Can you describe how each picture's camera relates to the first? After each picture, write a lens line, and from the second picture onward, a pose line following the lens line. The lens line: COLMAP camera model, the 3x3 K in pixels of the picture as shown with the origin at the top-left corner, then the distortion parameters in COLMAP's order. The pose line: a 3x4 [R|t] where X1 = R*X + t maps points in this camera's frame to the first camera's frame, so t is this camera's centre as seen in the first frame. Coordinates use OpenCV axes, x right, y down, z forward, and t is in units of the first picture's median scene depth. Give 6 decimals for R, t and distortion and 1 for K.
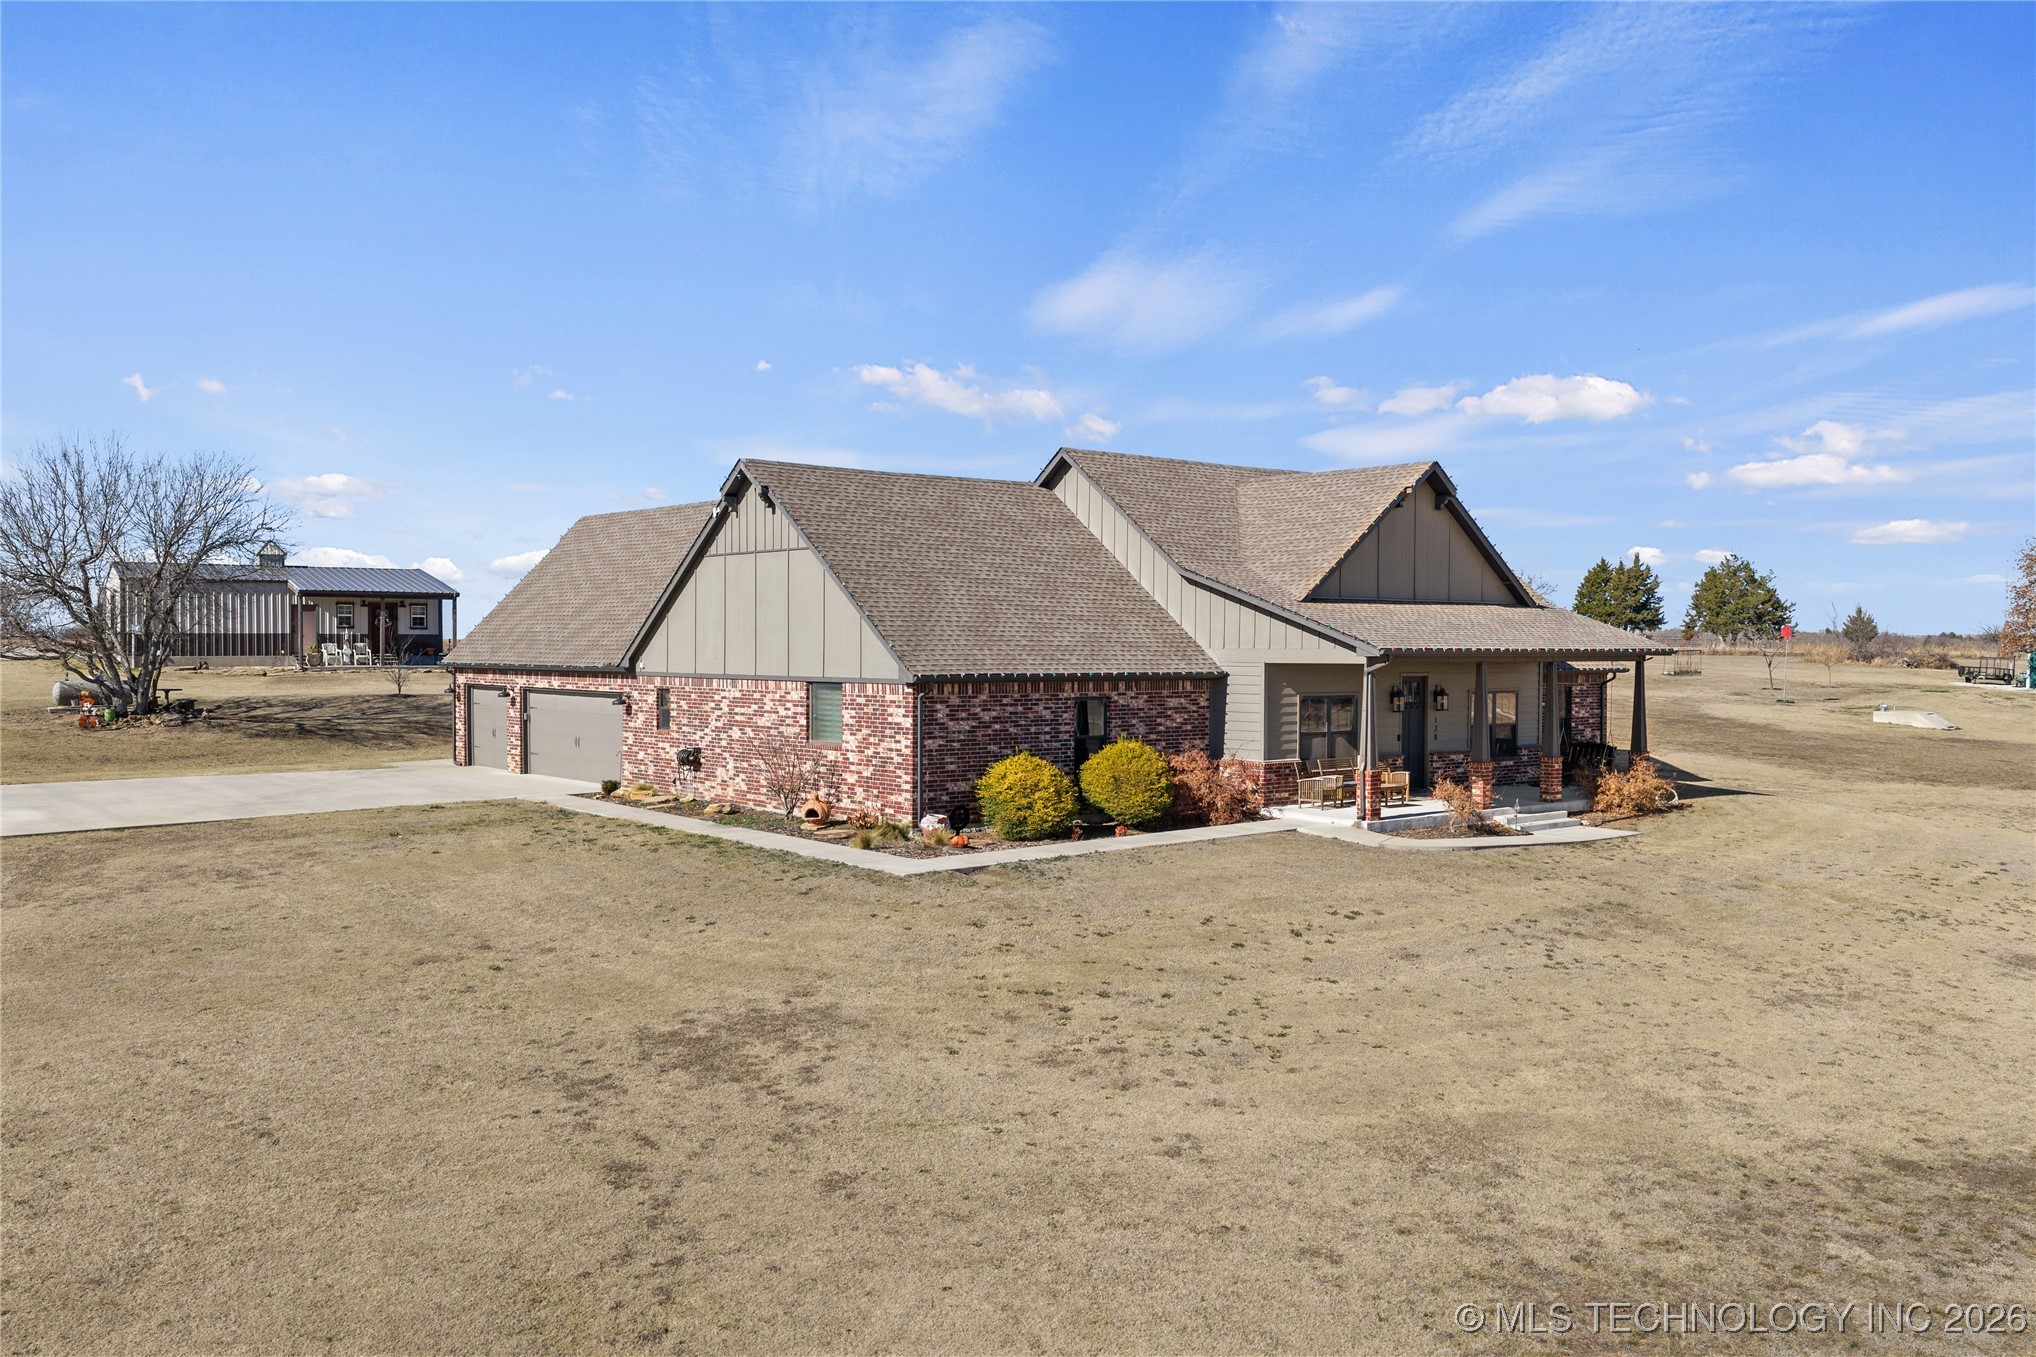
lens RADIAL K [[1709.4, 0, 1020.2], [0, 1709.4, 630.4], [0, 0, 1]] dist [0.008985, -0.002746]
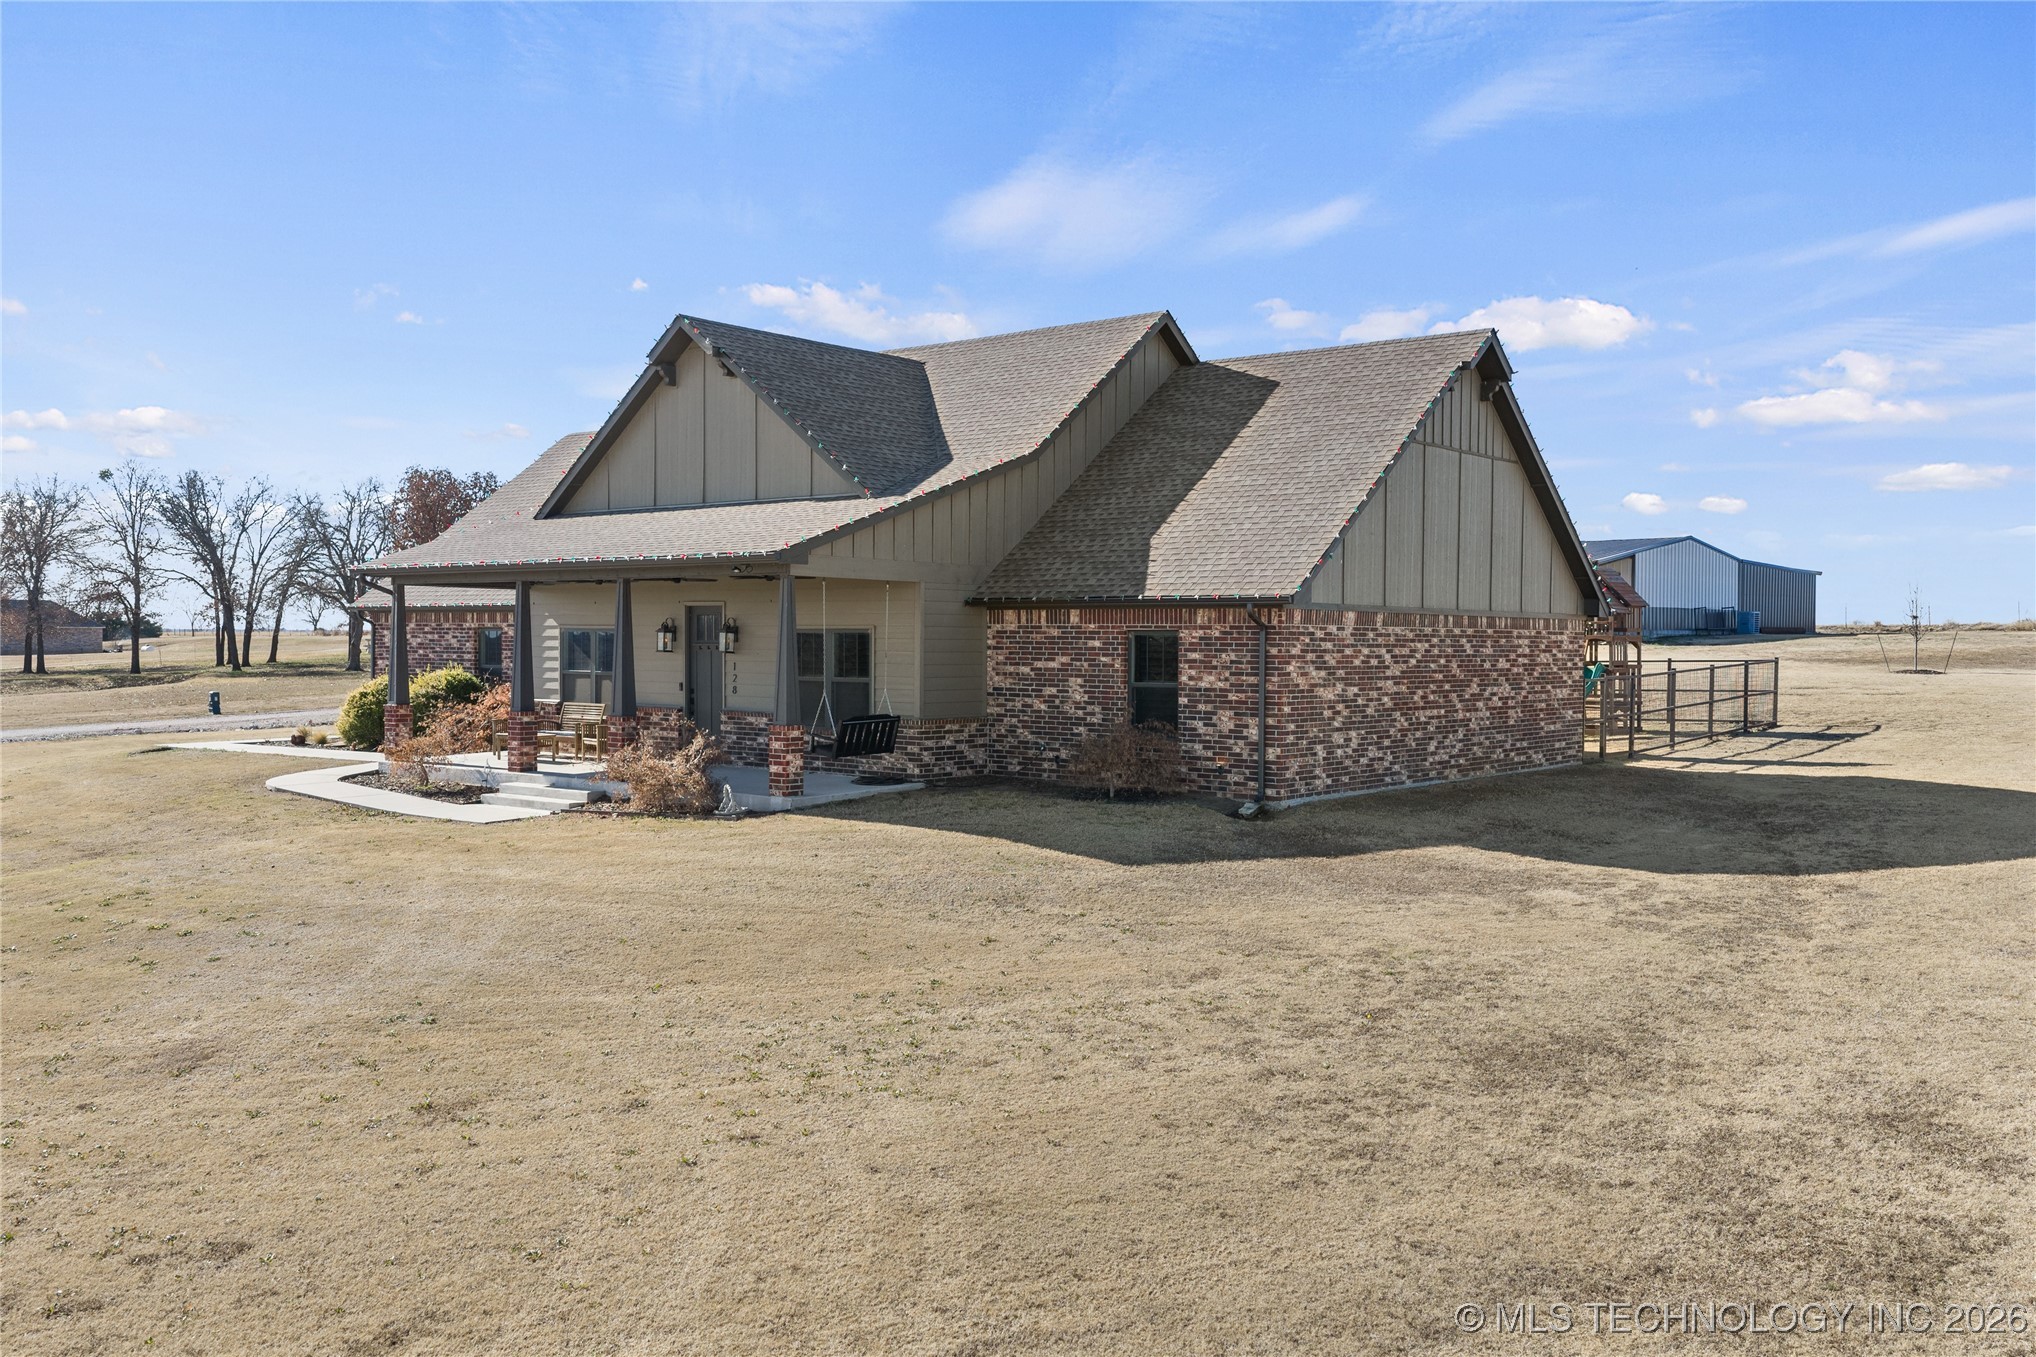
lens RADIAL K [[1724.3, 0, 1018.0], [0, 1724.3, 678.5], [0, 0, 1]] dist [0.011432, 0.001873]
pose [[0.194431, 0.021873, -0.980672, 1.086739], [0.003043, 0.999733, 0.022901, 0.045524], [0.980911, -0.007437, 0.194313, 1.081371]]
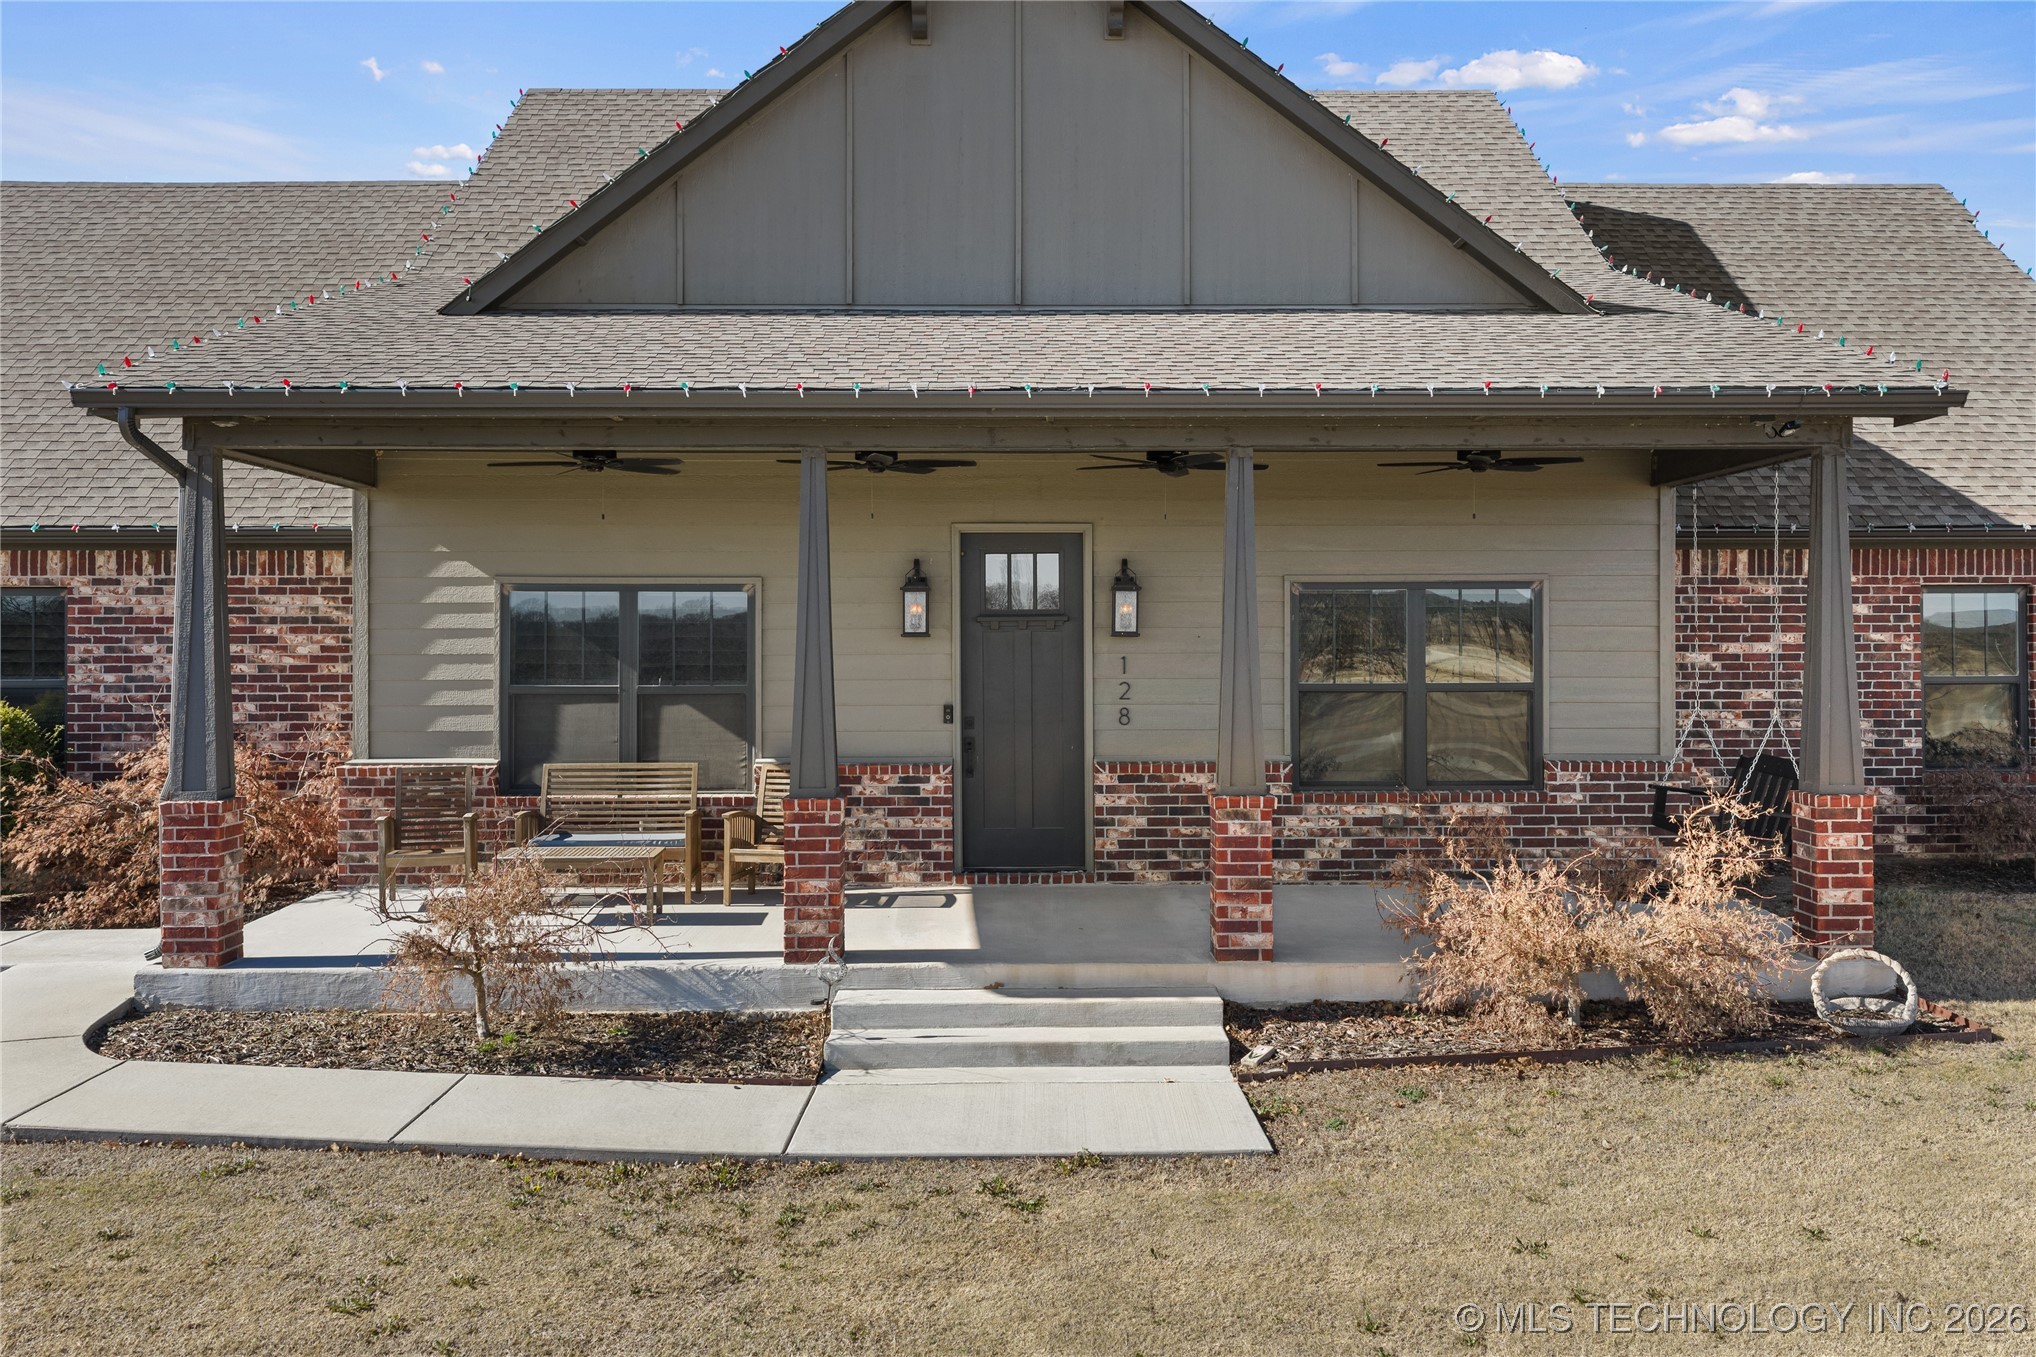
lens RADIAL K [[1709.4, 0, 1020.2], [0, 1709.4, 630.4], [0, 0, 1]] dist [0.008985, -0.002746]
pose [[0.776150, -0.004807, -0.630530, 0.482376], [0.010057, 0.999938, 0.004757, 0.048633], [0.630468, -0.010033, 0.776151, 0.810122]]
